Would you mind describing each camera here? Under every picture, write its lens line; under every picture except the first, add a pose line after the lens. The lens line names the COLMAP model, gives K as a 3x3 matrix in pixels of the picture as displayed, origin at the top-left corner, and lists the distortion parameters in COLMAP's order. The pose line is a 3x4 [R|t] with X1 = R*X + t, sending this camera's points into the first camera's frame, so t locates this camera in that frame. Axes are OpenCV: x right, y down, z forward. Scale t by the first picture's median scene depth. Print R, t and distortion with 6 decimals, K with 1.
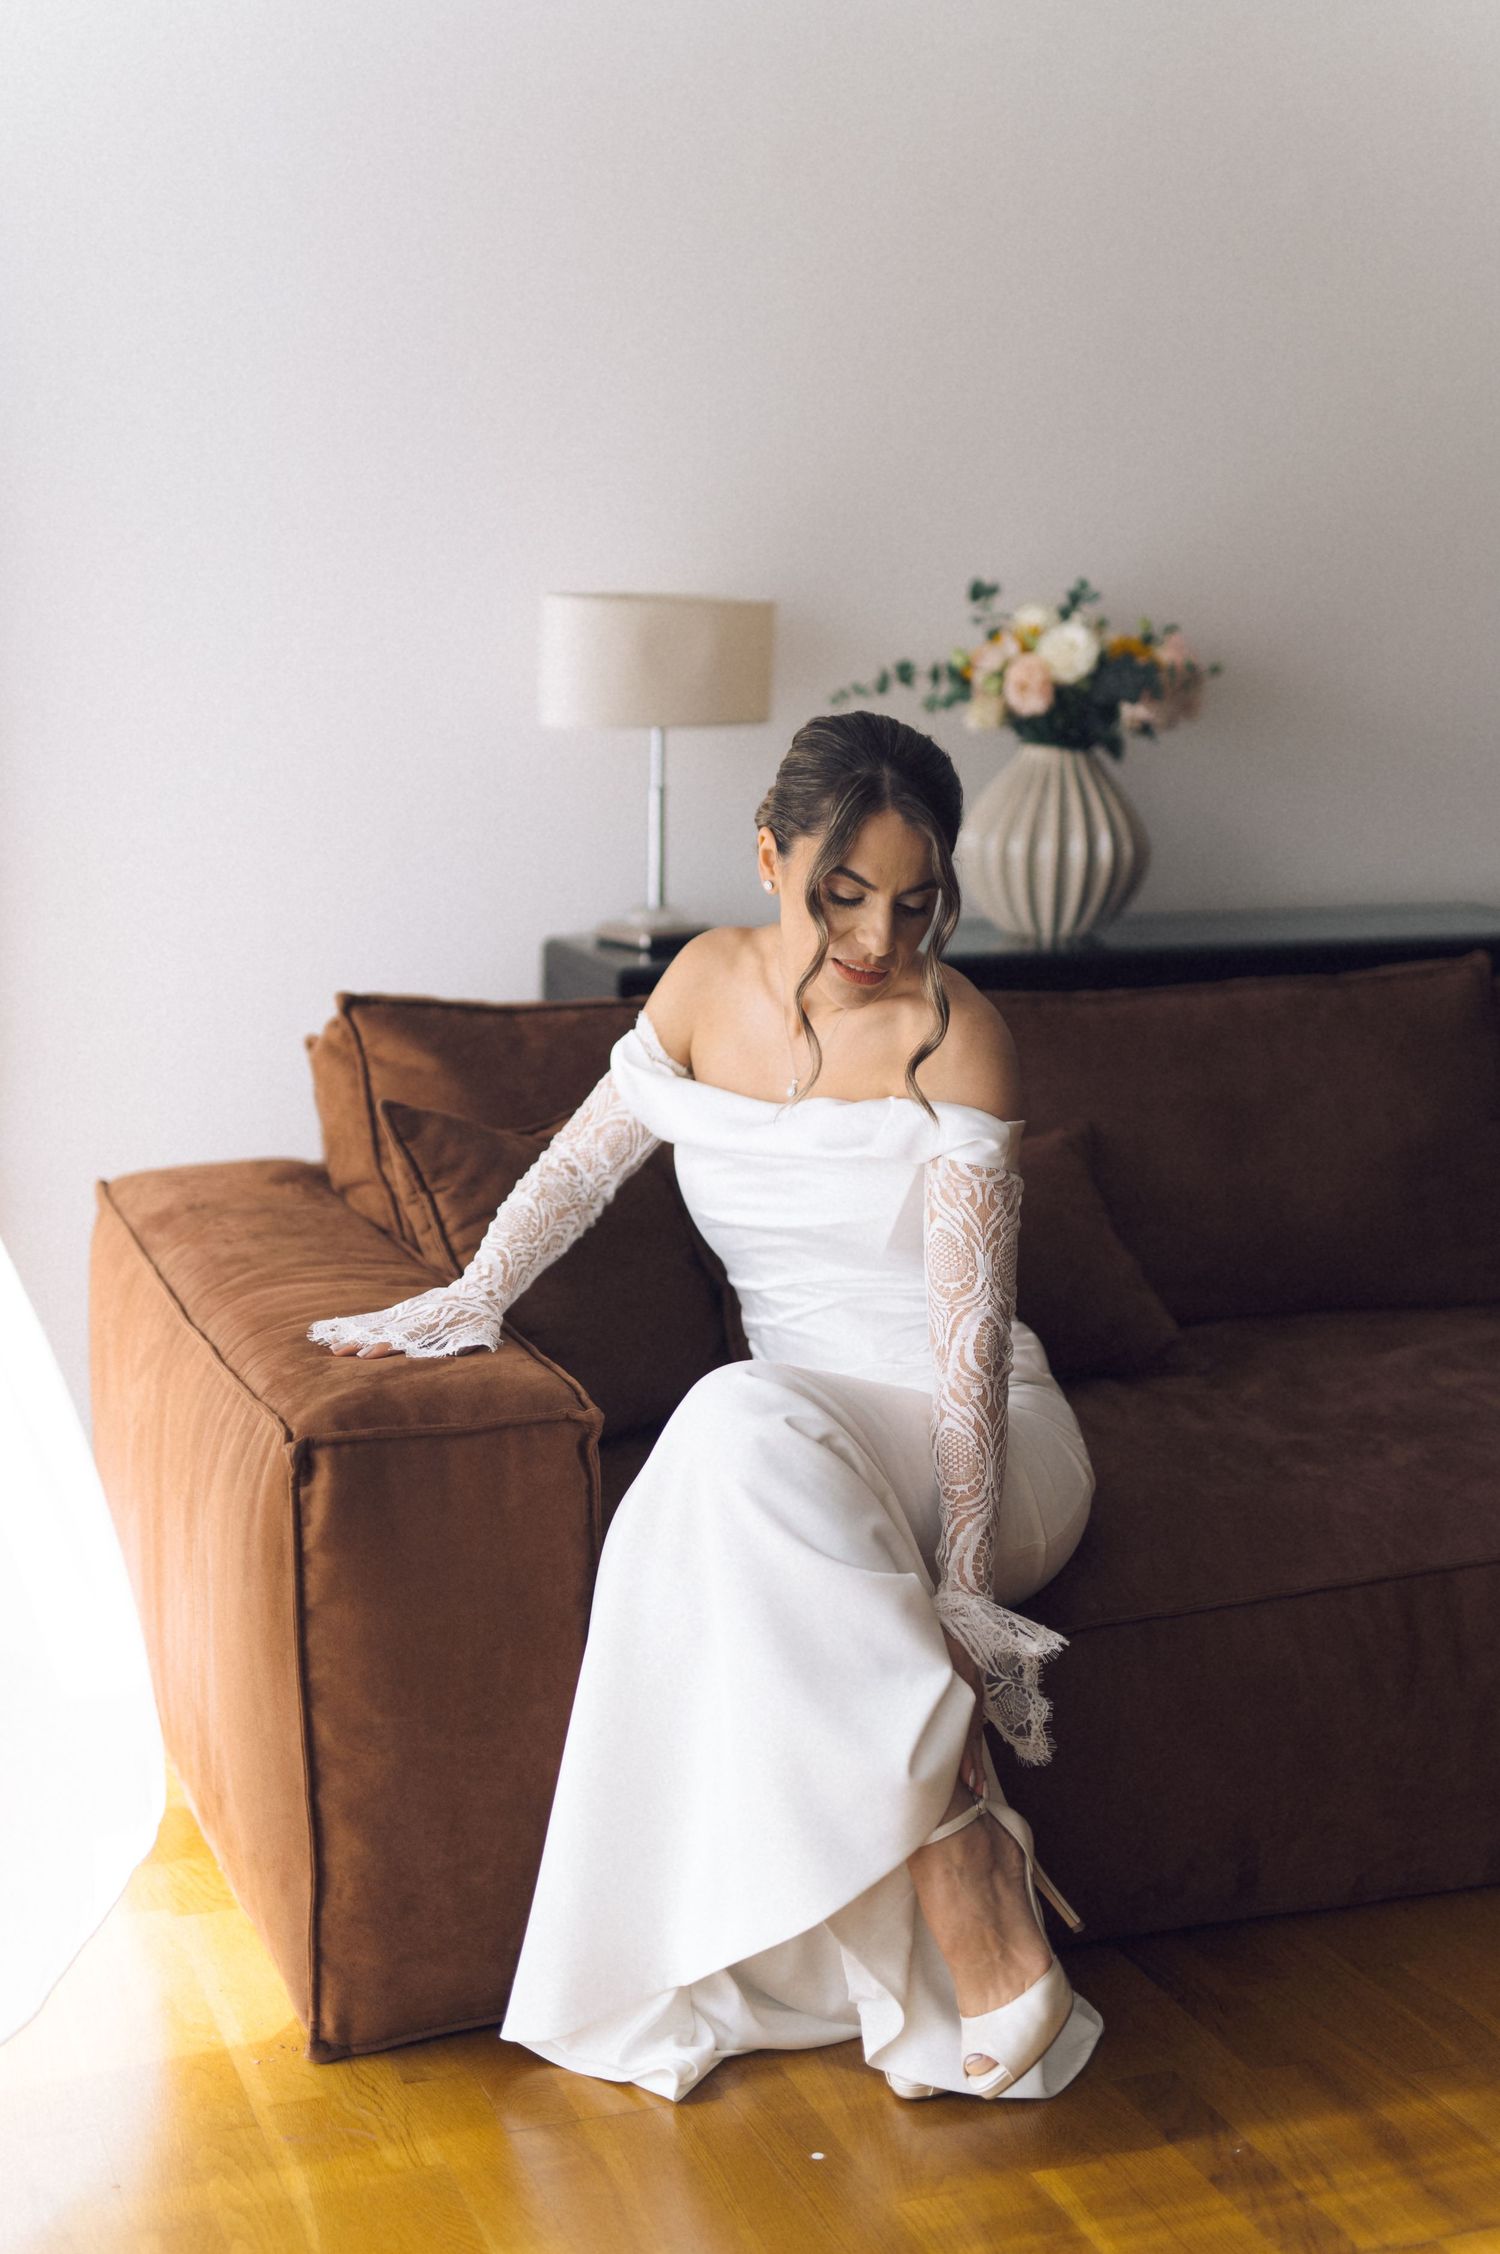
lens RADIAL K [[3232.5, 0, 750.0], [0, 3232.5, 1127.0], [0, 0, 1]] dist [-0.178481, -0.009625]
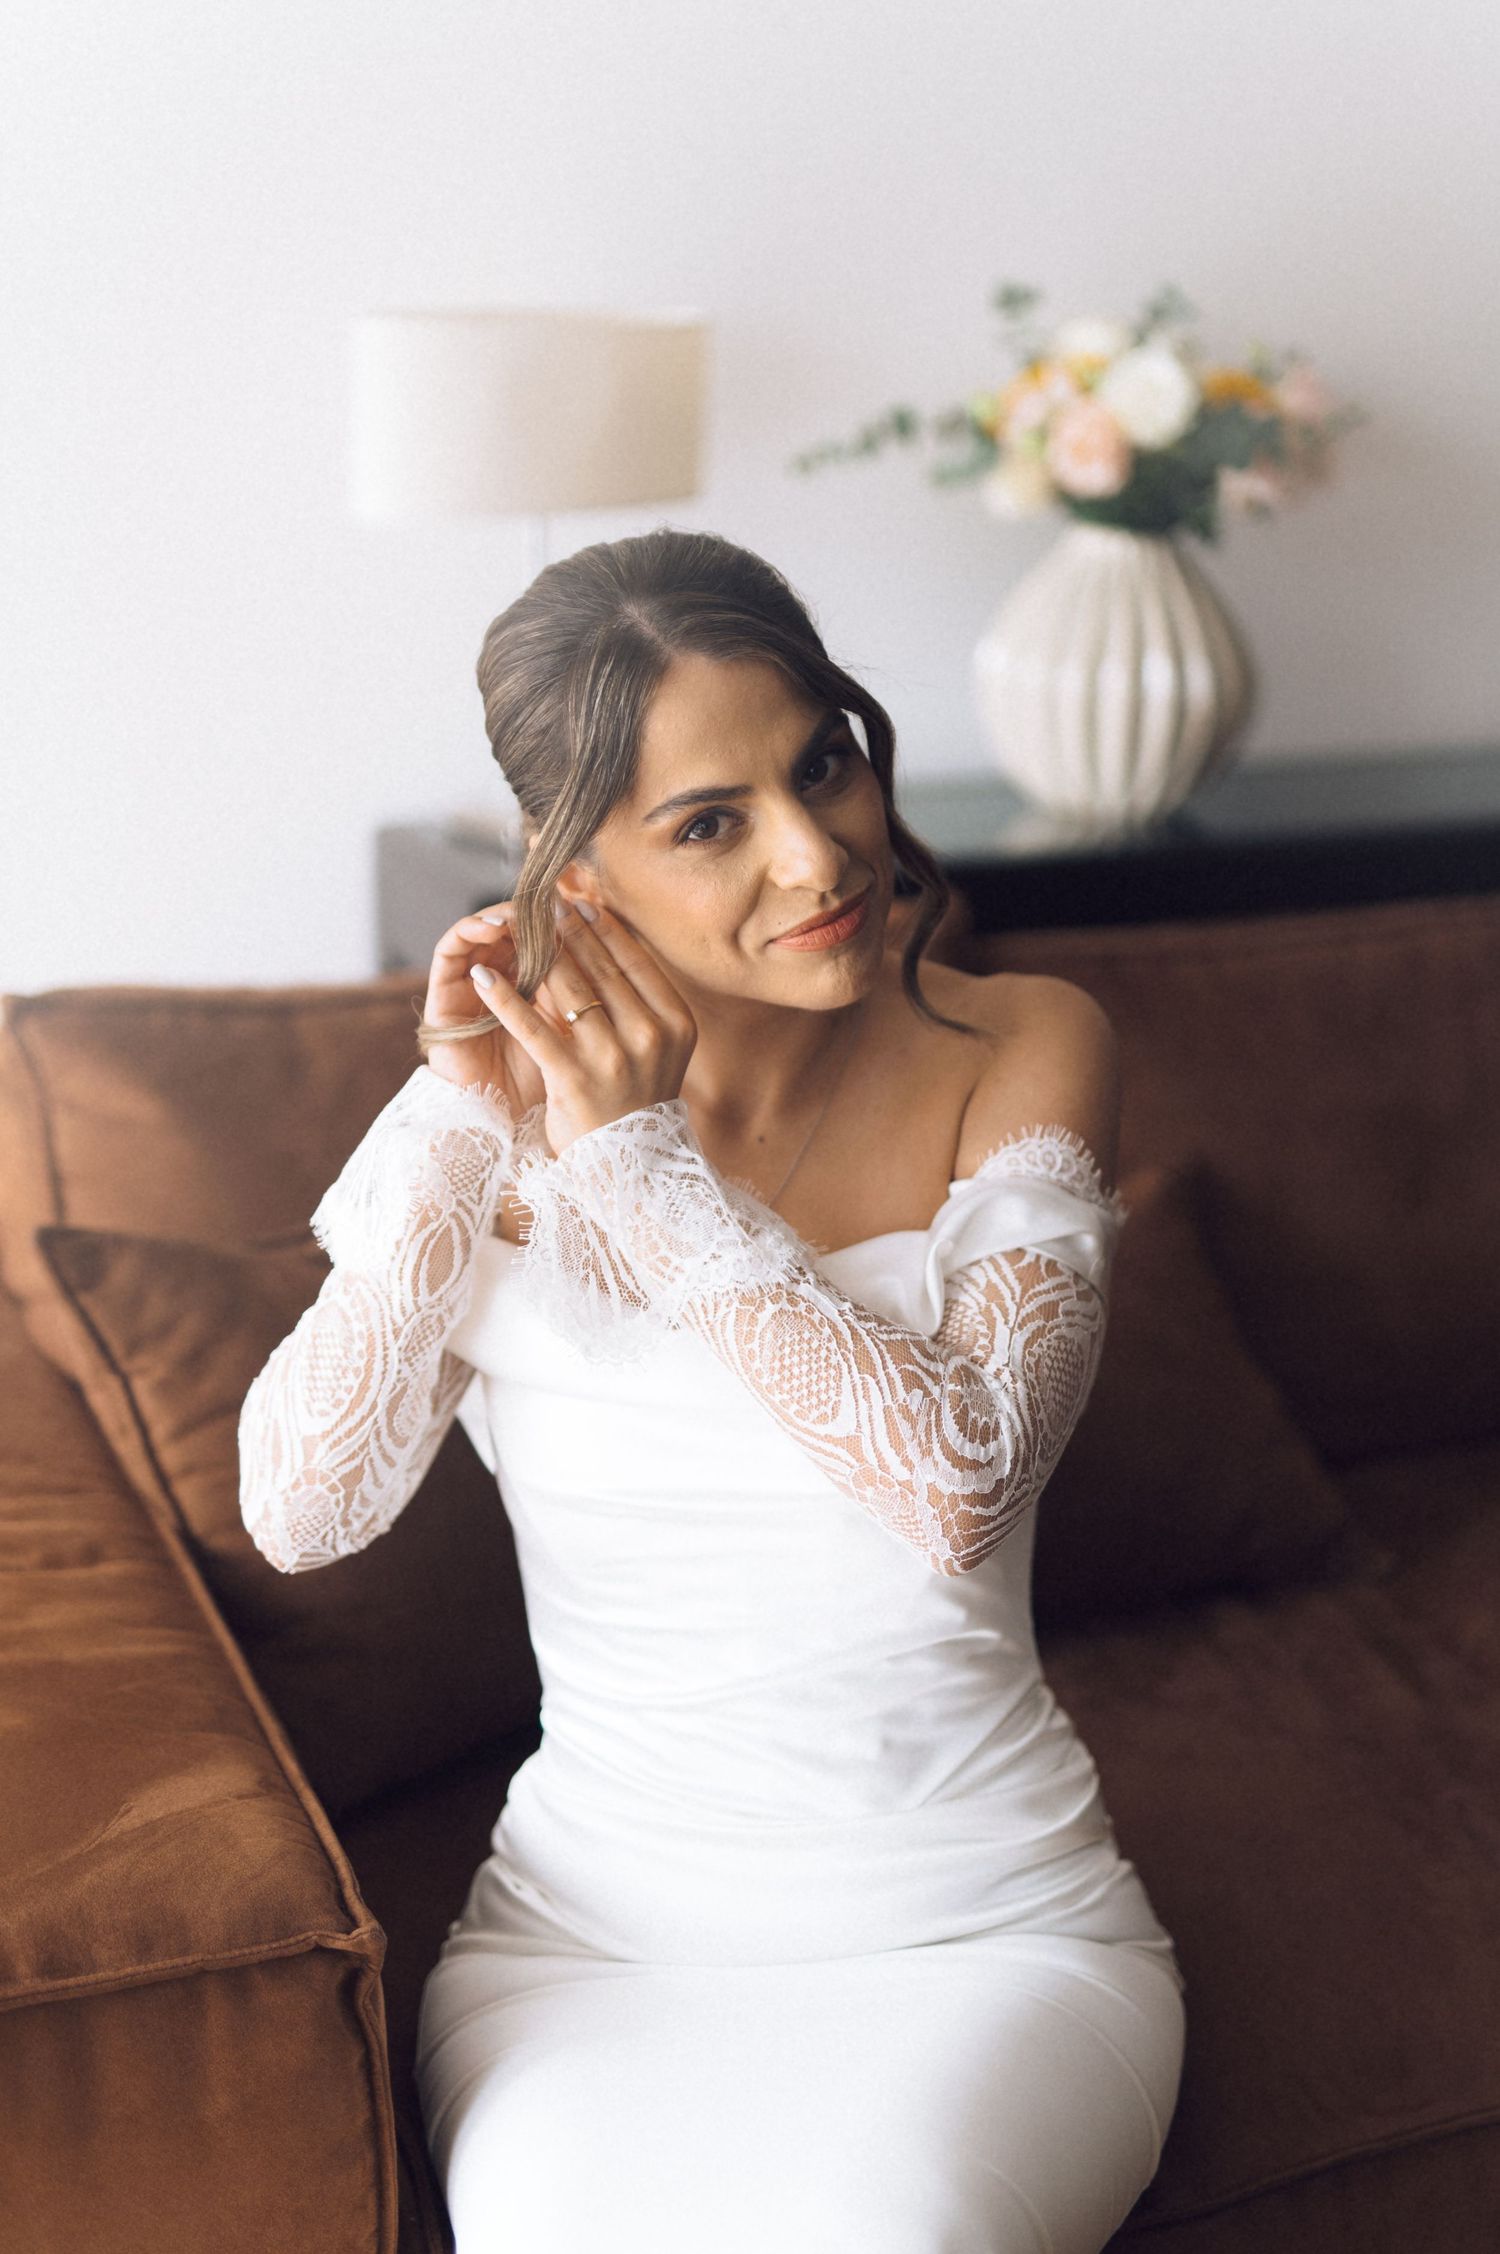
lens RADIAL K [[3232.5, 0, 750.0], [0, 3232.5, 1127.0], [0, 0, 1]] dist [-0.178481, -0.009625]
pose [[0.999861, -0.005244, 0.015825, 0.005384], [0.003467, 0.993892, 0.110302, -0.071093], [-0.016306, -0.110232, 0.993772, 0.330756]]
